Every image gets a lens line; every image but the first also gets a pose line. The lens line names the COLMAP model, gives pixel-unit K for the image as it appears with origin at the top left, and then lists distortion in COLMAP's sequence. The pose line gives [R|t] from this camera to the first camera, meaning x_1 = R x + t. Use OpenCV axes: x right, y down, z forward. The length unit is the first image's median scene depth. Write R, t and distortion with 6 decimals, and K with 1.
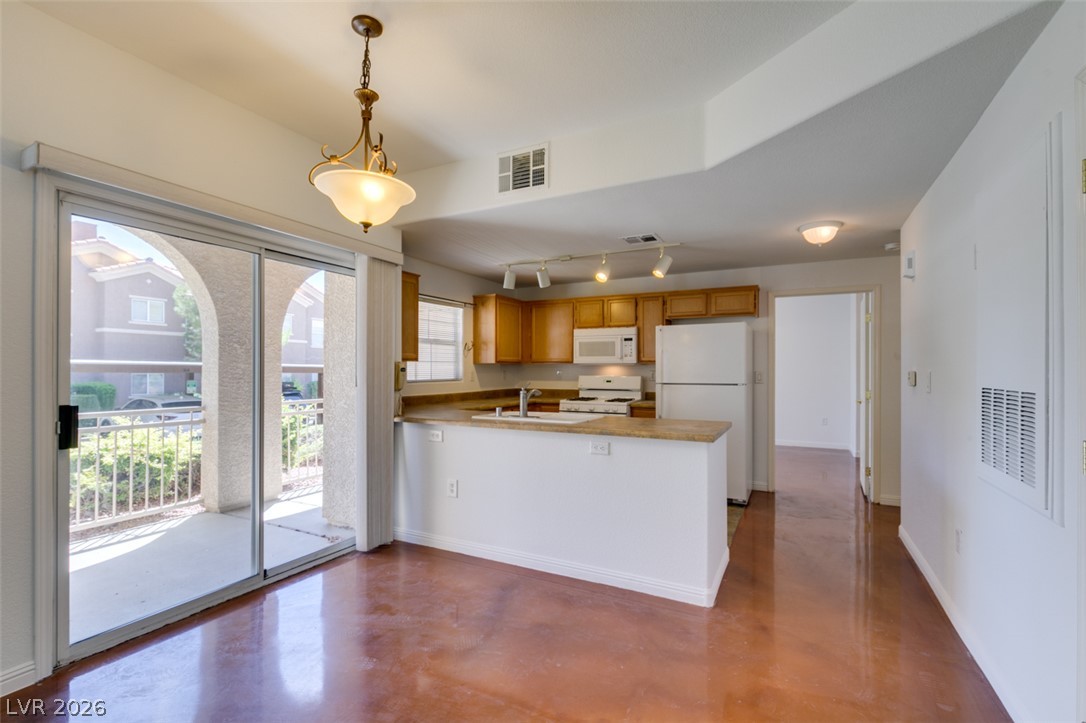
lens RADIAL K [[490.2, 0, 539.3], [0, 490.2, 366.5], [0, 0, 1]] dist [-0.000065, -0.000621]
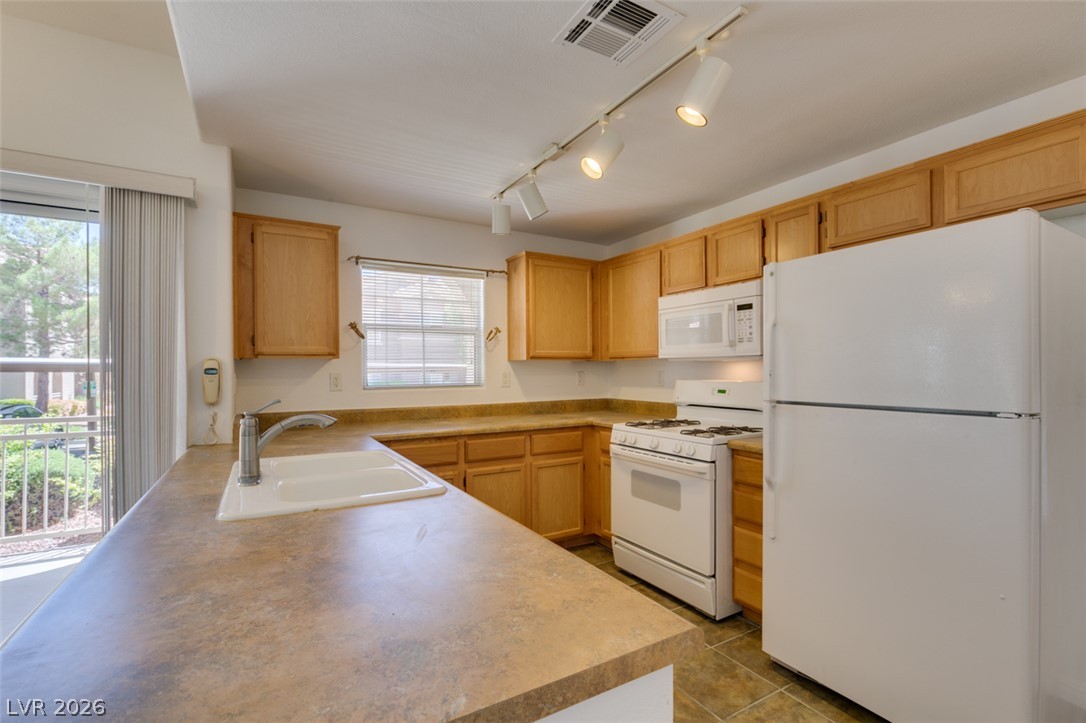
lens RADIAL K [[485.9, 0, 539.7], [0, 485.9, 370.0], [0, 0, 1]] dist [-0.001640, -0.000304]
pose [[0.845643, -0.003947, -0.533734, 0.333902], [0.008029, 0.999954, 0.005326, 0.004268], [0.533689, -0.008789, 0.845635, 0.601658]]
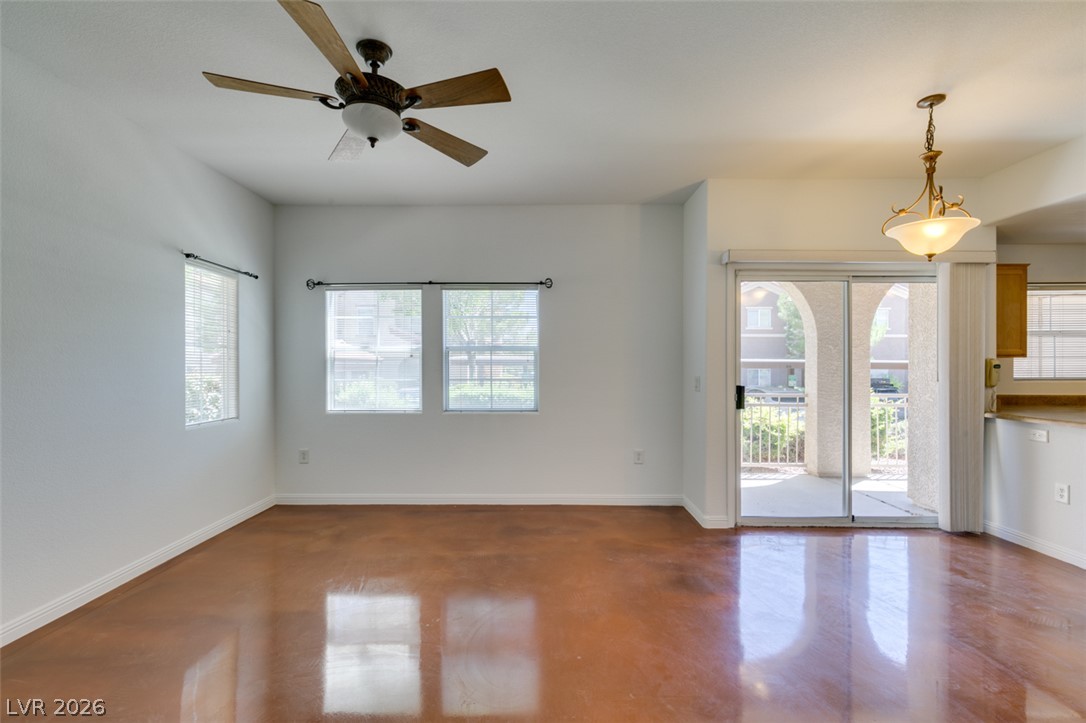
lens RADIAL K [[484.0, 0, 540.0], [0, 484.0, 366.2], [0, 0, 1]] dist [0.004334, -0.000648]
pose [[0.459070, 0.000246, -0.888400, 0.148466], [0.006172, 0.999975, 0.003466, -0.002700], [0.888379, -0.007074, 0.459057, -0.241171]]
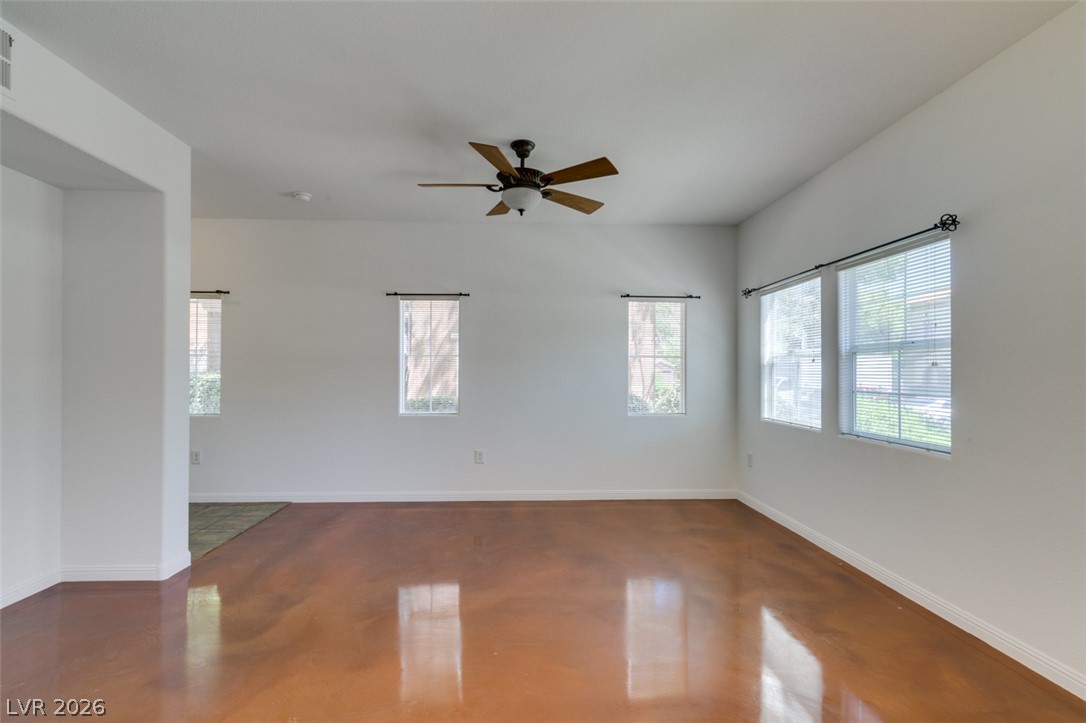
lens RADIAL K [[488.3, 0, 536.0], [0, 488.3, 367.3], [0, 0, 1]] dist [-0.000880, -0.000759]
pose [[-0.864734, -0.007838, -0.502169, -0.044390], [-0.000966, 0.999902, -0.013943, 0.001876], [0.502229, -0.011572, -0.864657, 0.467880]]
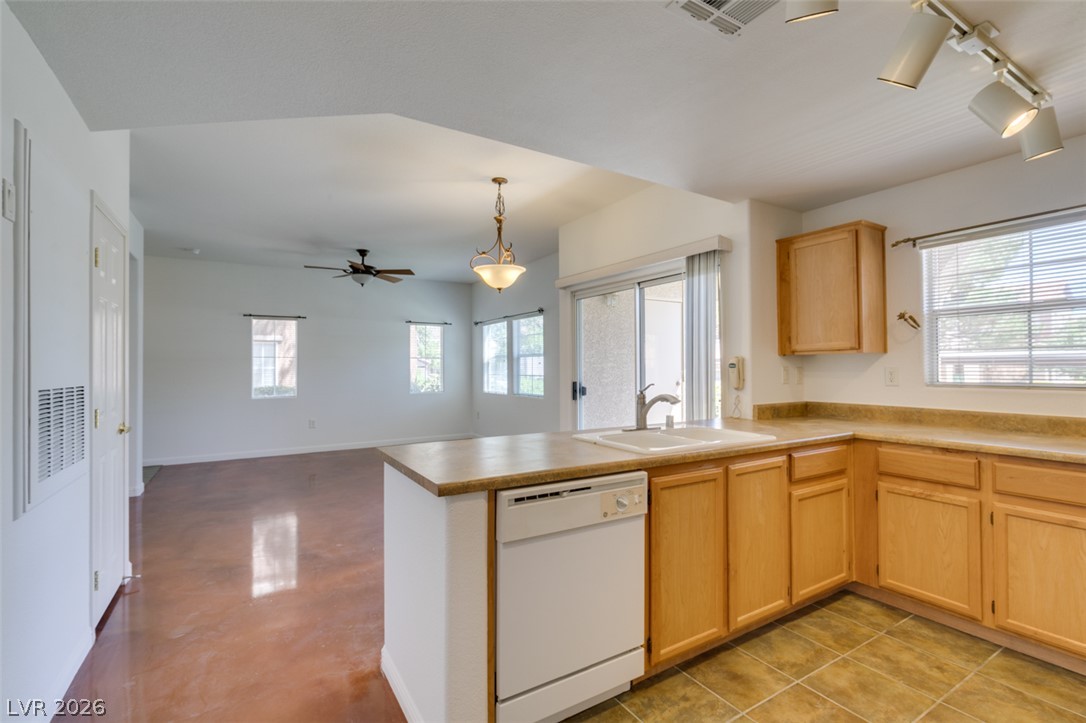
lens RADIAL K [[486.9, 0, 537.4], [0, 486.9, 361.8], [0, 0, 1]] dist [-0.001015, -0.000297]
pose [[-0.519058, -0.007311, -0.854708, 0.540504], [0.010000, 0.999843, -0.014625, 0.007623], [0.854680, -0.016139, -0.518904, 0.980566]]
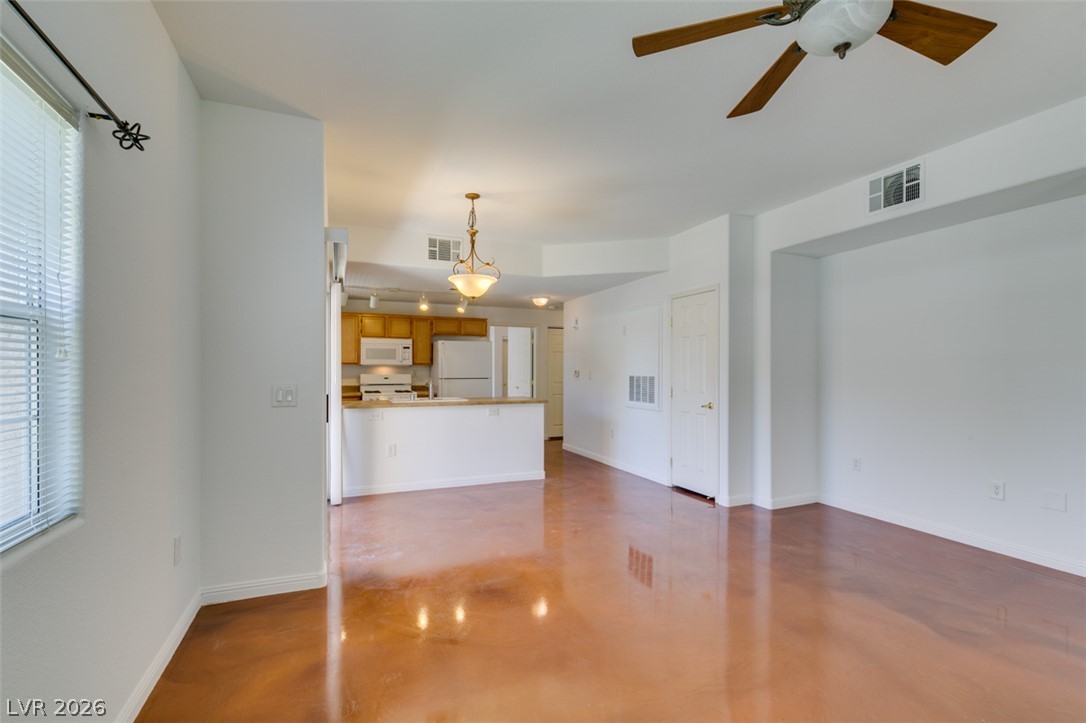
lens RADIAL K [[487.8, 0, 541.2], [0, 487.8, 369.5], [0, 0, 1]] dist [0.003096, -0.000196]
pose [[0.637971, -0.001724, 0.770058, -0.802195], [-0.005234, 0.999965, 0.006575, -0.005437], [-0.770042, -0.008225, 0.637940, -0.223176]]
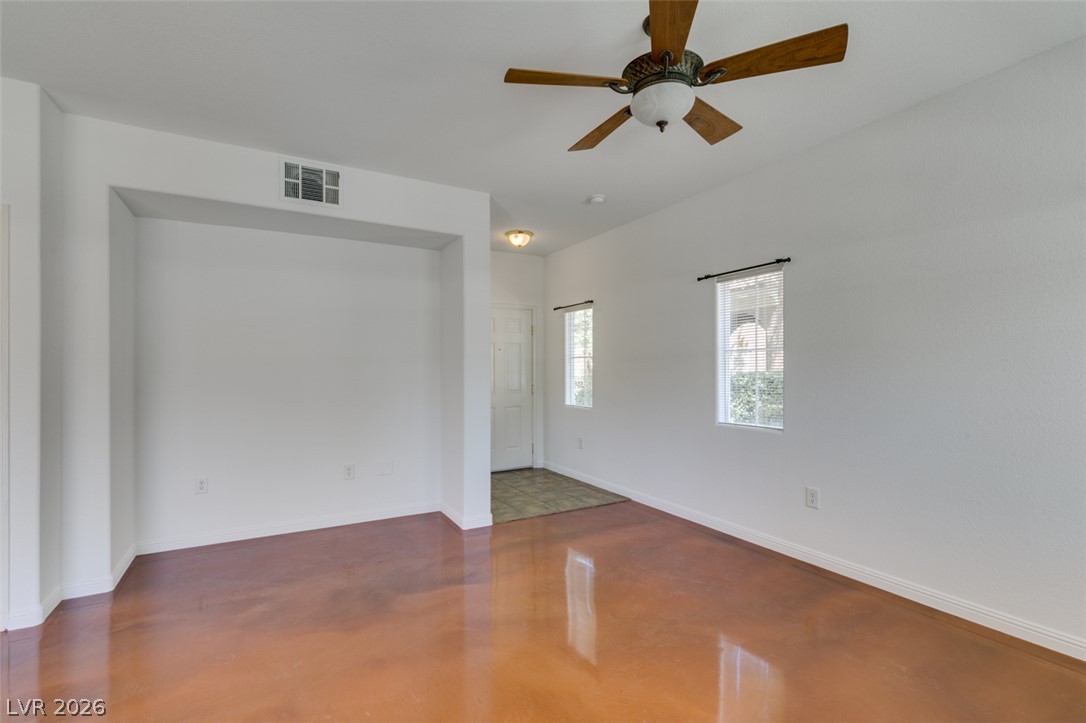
lens RADIAL K [[484.0, 0, 540.0], [0, 484.0, 366.2], [0, 0, 1]] dist [0.004334, -0.000648]
pose [[-0.837970, 0.004041, 0.545702, -0.540473], [-0.002380, 0.999936, -0.011059, -0.001242], [-0.545711, -0.010566, -0.837907, 0.288781]]
